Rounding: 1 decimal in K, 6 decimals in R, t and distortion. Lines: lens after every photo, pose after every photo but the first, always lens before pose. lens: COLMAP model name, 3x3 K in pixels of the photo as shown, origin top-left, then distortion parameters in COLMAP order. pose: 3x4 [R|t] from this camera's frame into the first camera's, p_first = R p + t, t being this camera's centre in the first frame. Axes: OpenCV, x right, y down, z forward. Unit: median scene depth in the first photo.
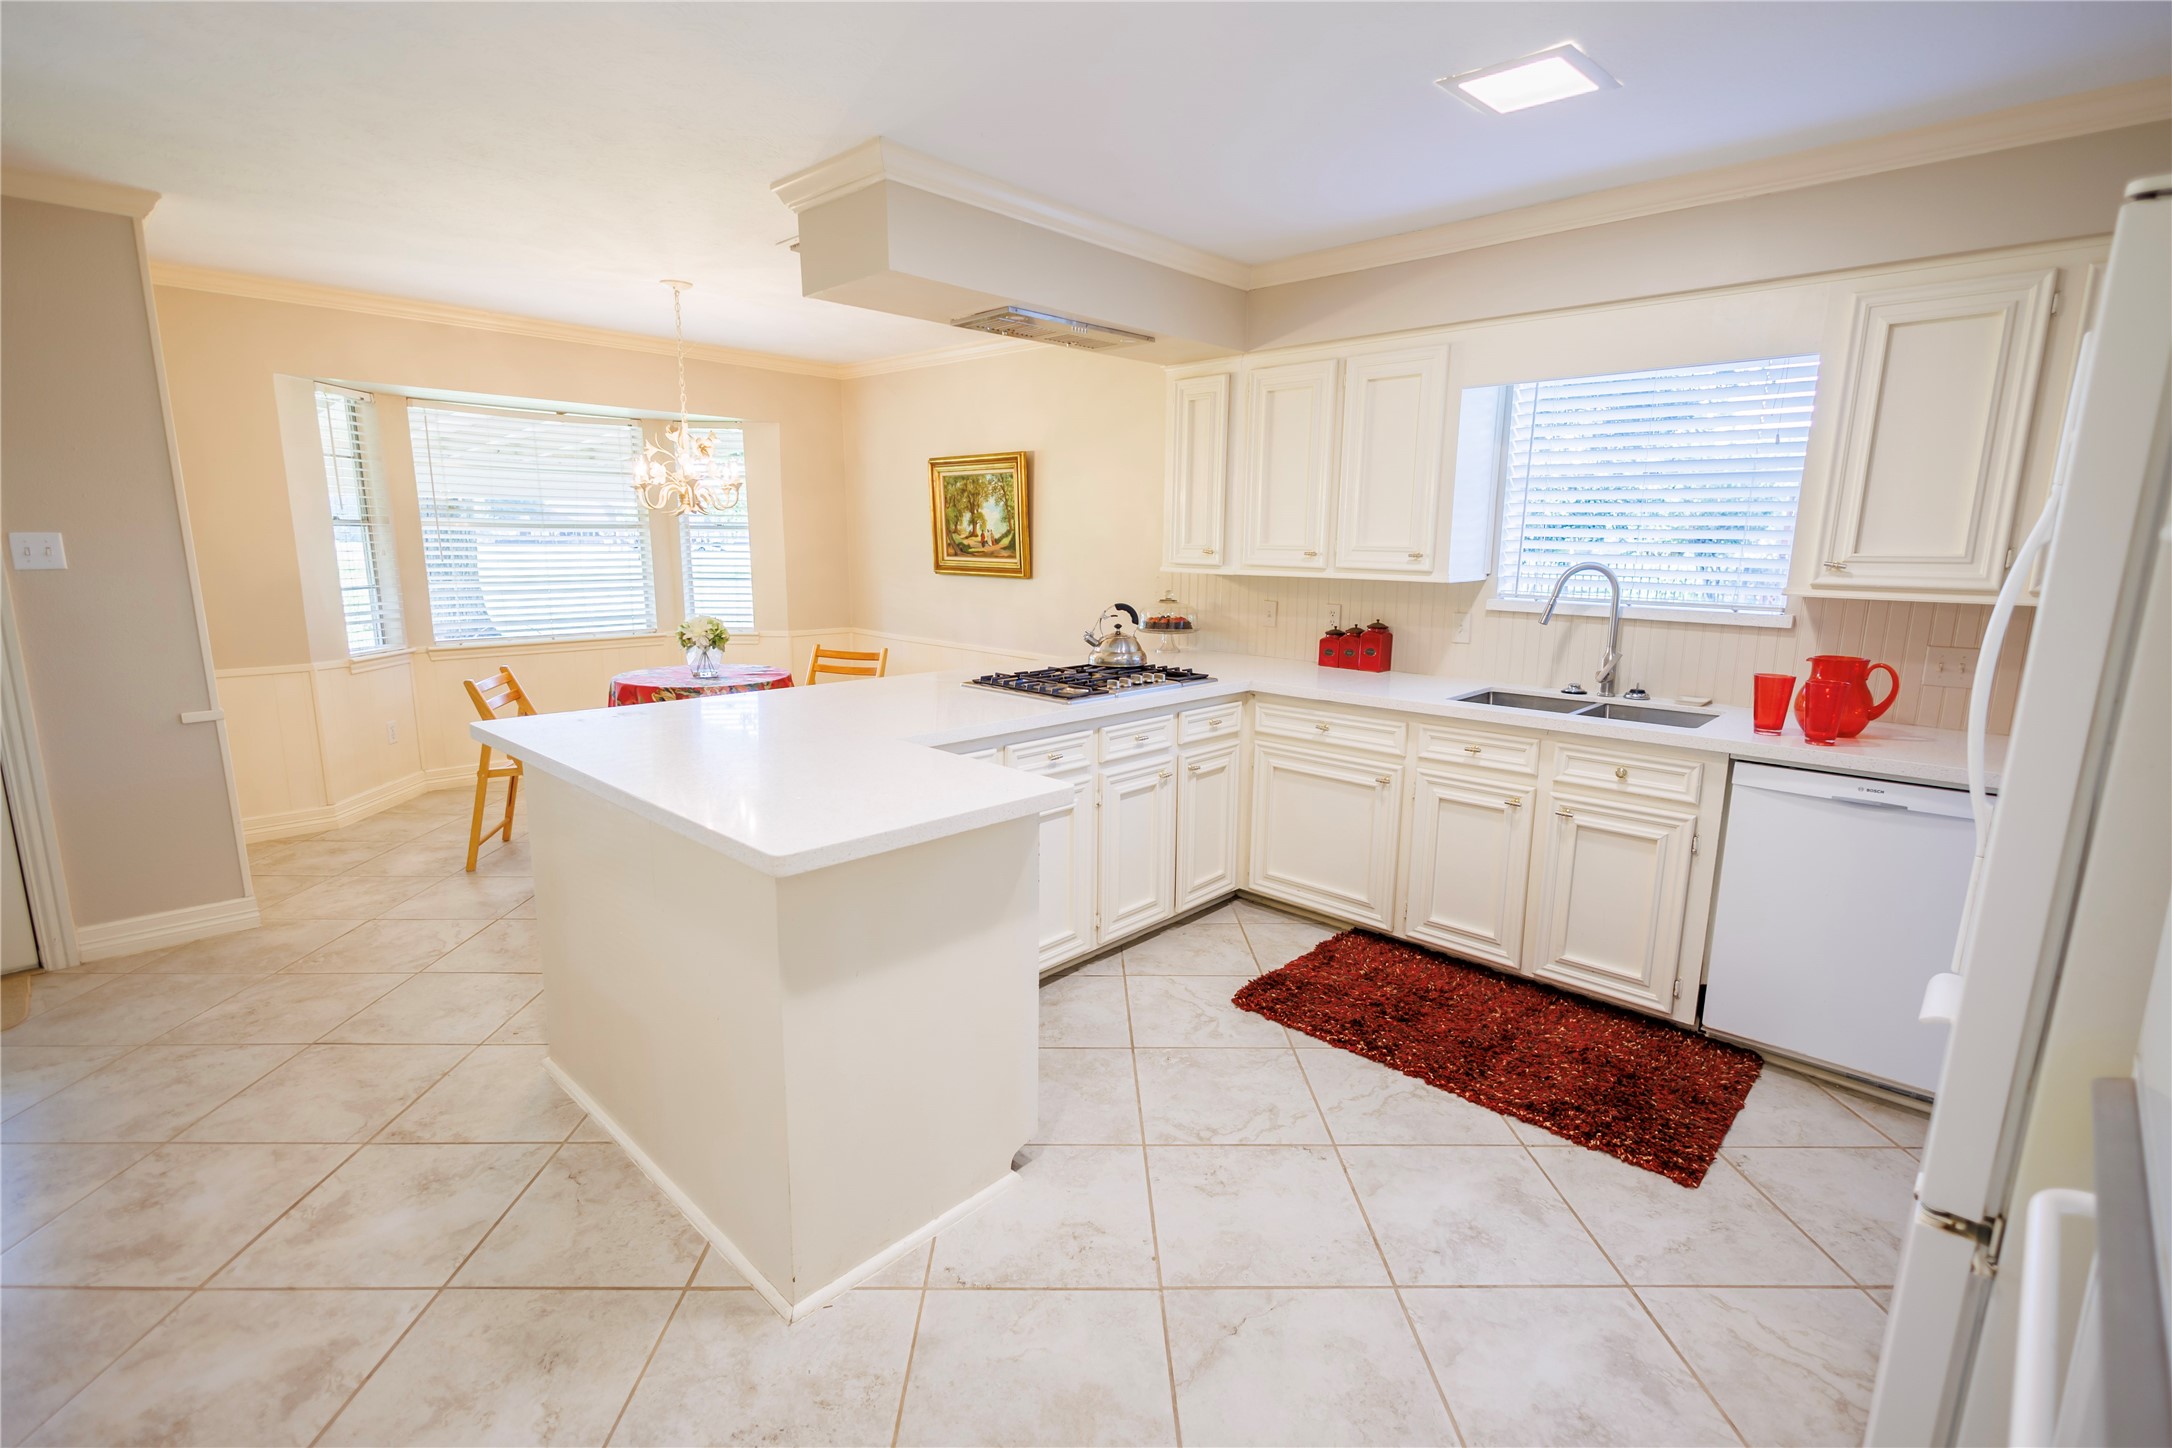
lens RADIAL K [[996.8, 0, 1086.3], [0, 996.8, 729.2], [0, 0, 1]] dist [0.010832, -0.002536]
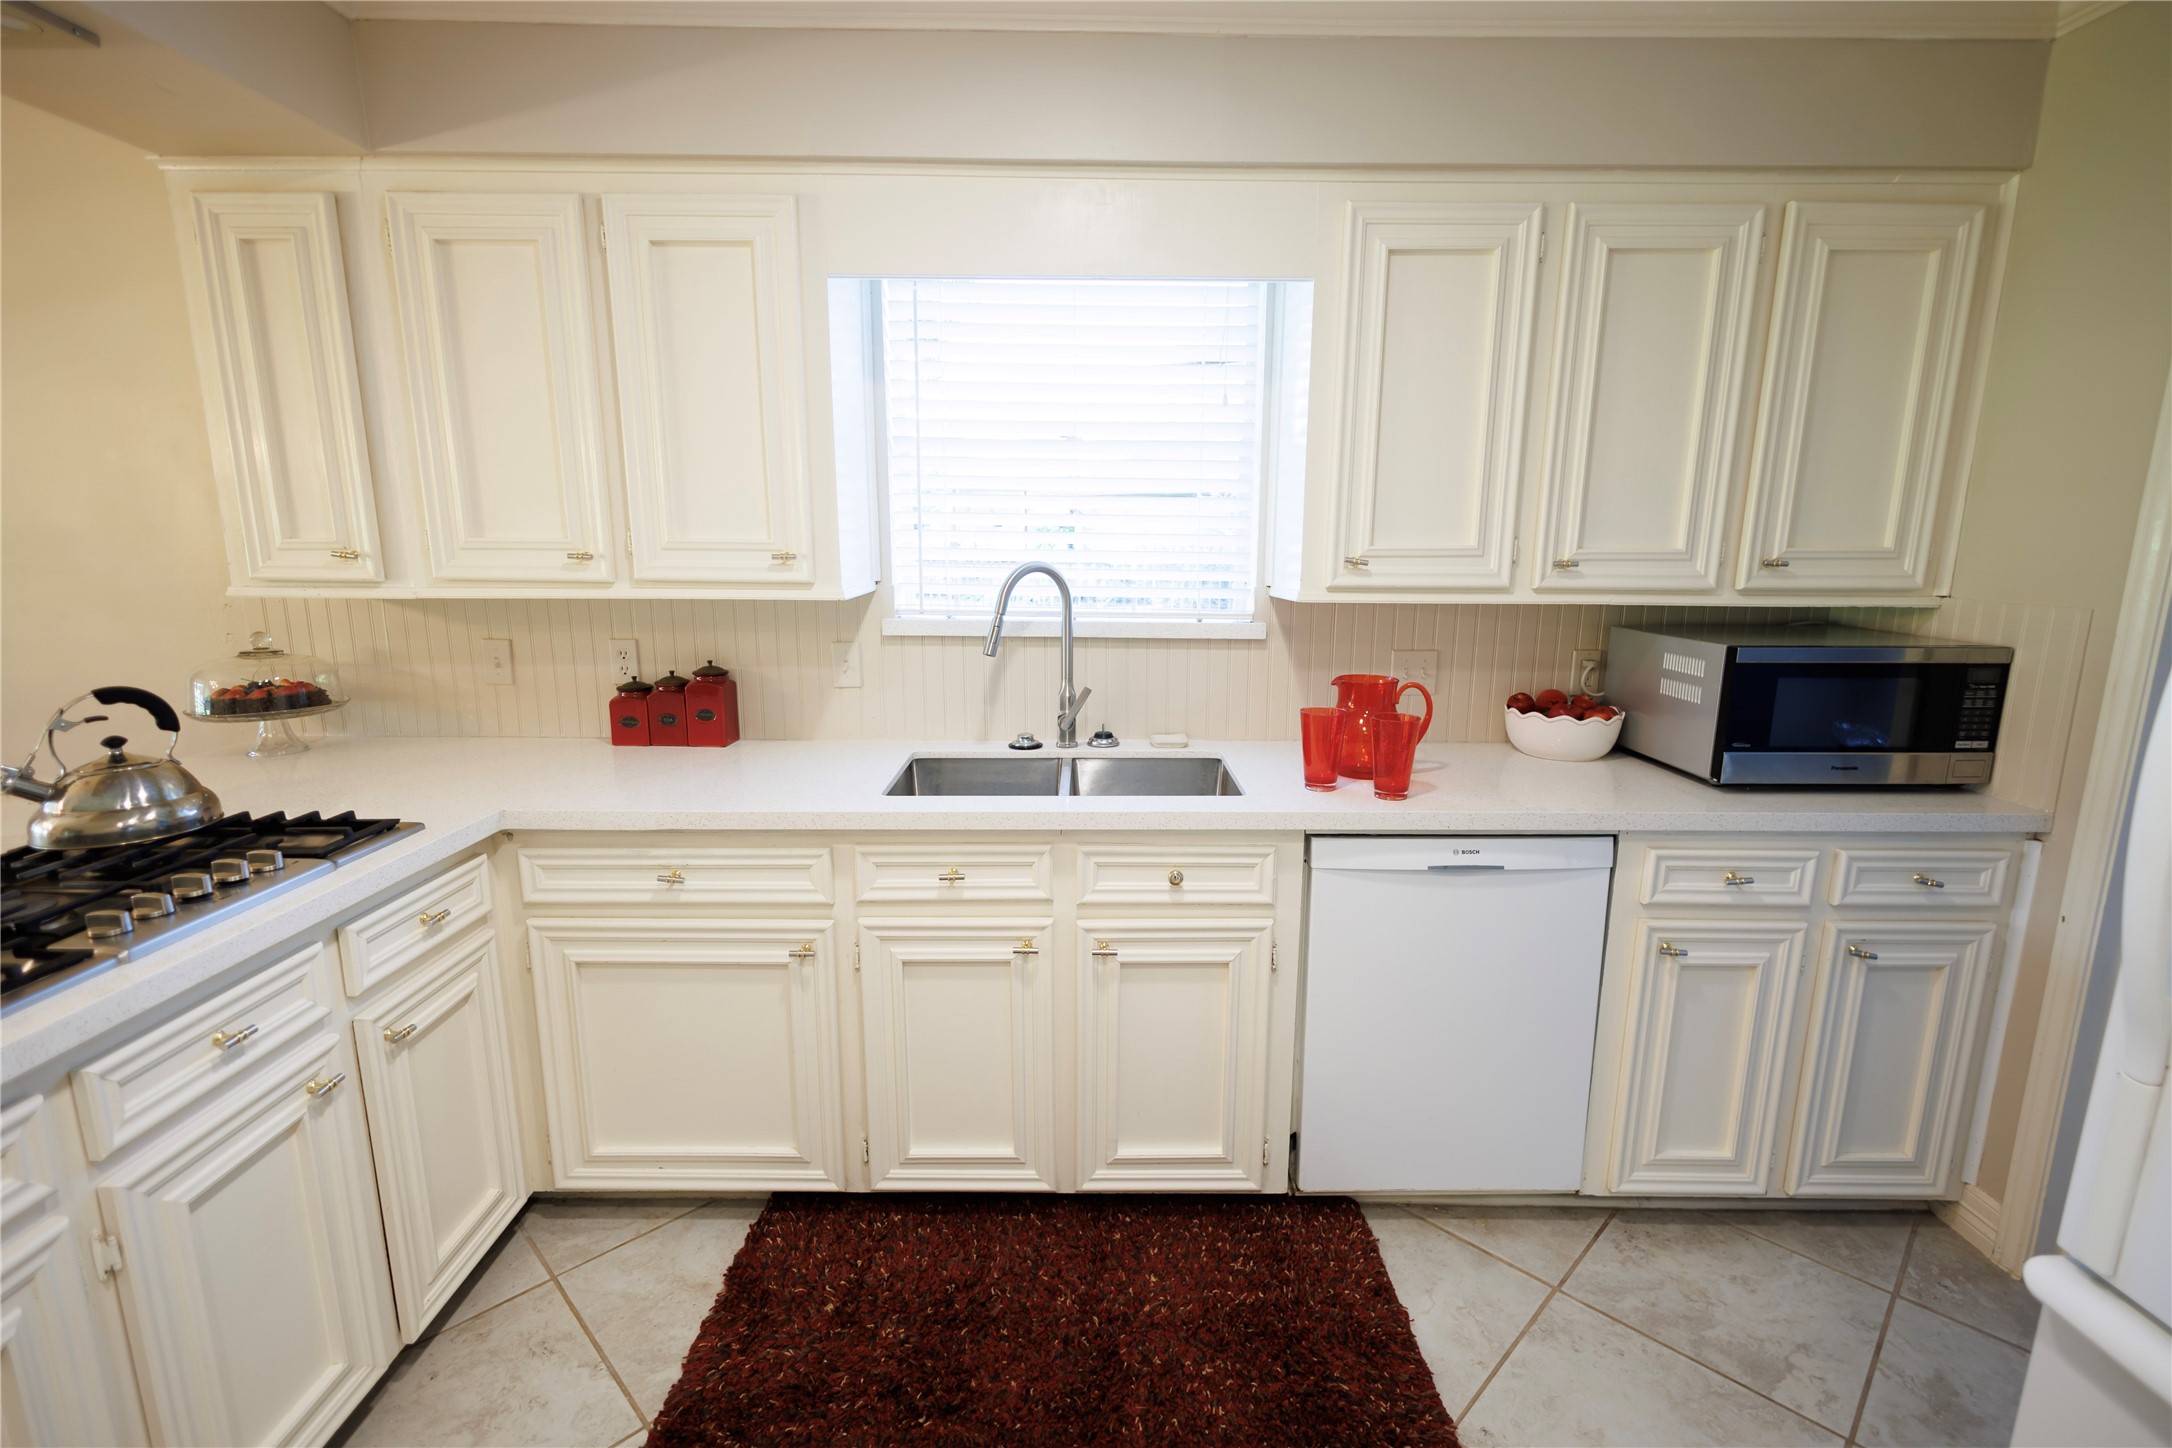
lens RADIAL K [[996.8, 0, 1085.6], [0, 996.8, 724.2], [0, 0, 1]] dist [0.010832, -0.002536]
pose [[0.721002, -0.137756, 0.679101, 0.043358], [0.133563, 0.989290, 0.058874, -0.087543], [-0.679939, 0.048254, 0.731680, 0.455447]]
